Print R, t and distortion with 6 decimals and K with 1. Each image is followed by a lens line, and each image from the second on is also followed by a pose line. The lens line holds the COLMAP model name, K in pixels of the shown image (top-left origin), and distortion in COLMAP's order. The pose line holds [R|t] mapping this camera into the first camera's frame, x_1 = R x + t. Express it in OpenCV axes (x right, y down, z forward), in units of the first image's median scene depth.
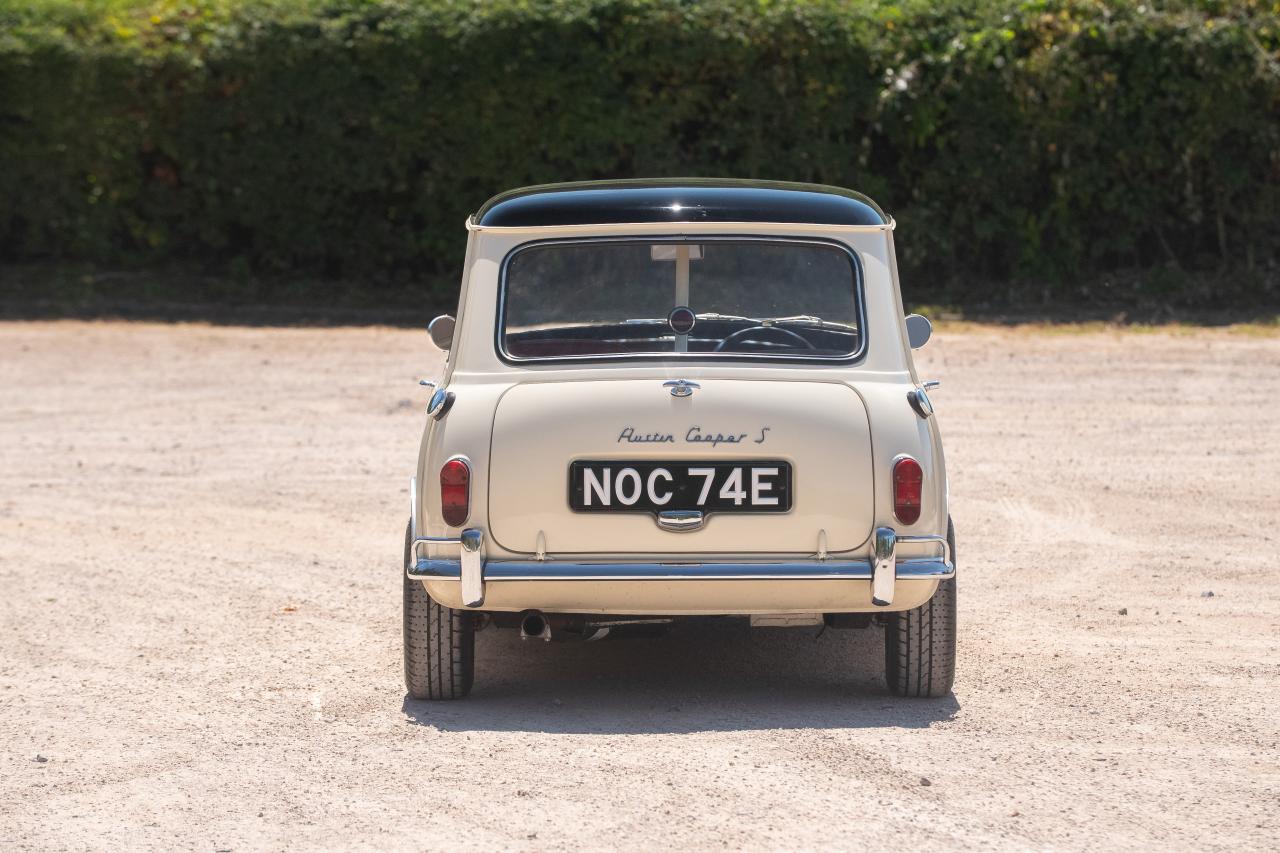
lens RADIAL K [[6892.0, 0, 645.6], [0, 6892.0, 430.8], [0, 0, 1]] dist [1.396781, 37.683895]
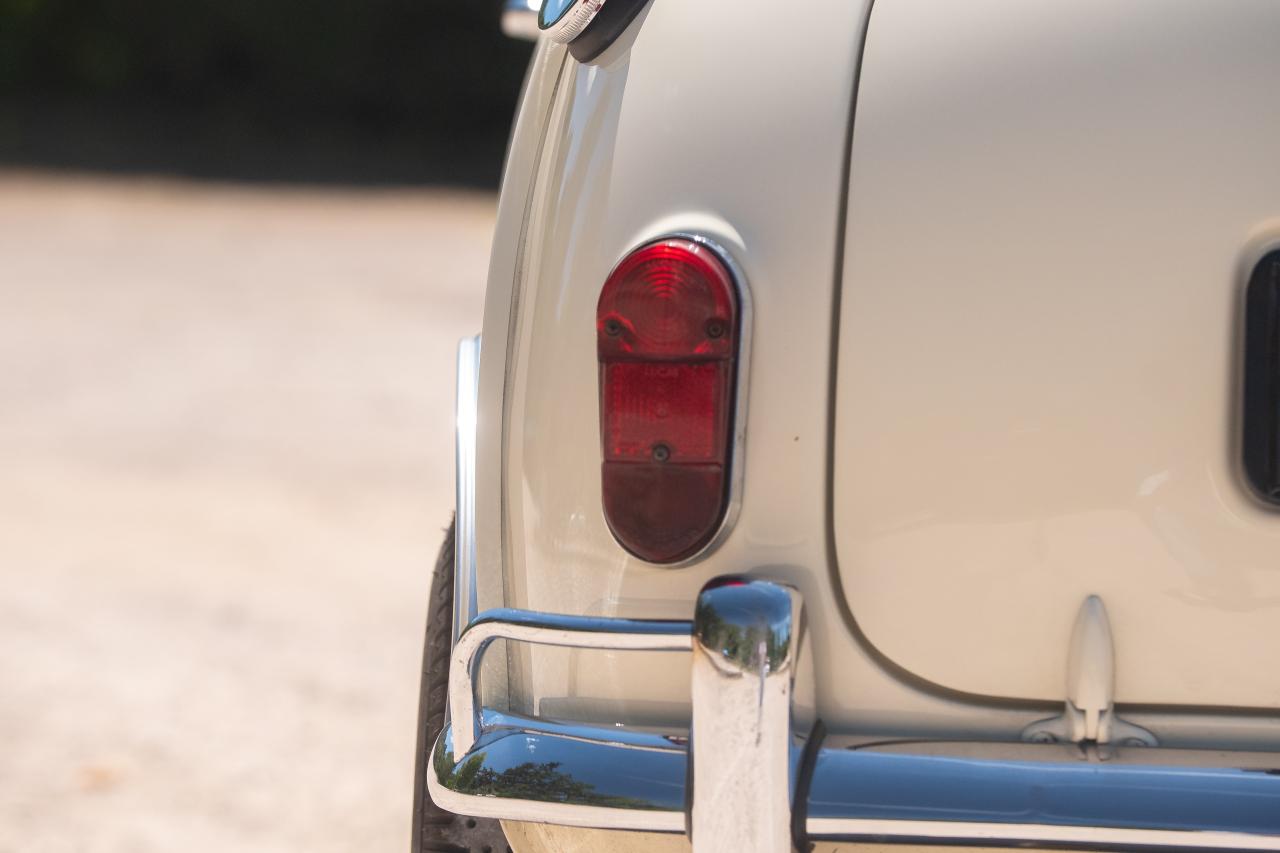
lens RADIAL K [[6892.0, 0, 645.6], [0, 6892.0, 430.8], [0, 0, 1]] dist [1.396781, 37.683895]
pose [[0.999657, 0.021682, -0.014664, -0.025267], [-0.021655, 0.999764, 0.001945, 0.009554], [0.014702, -0.001627, 0.999891, 0.795848]]
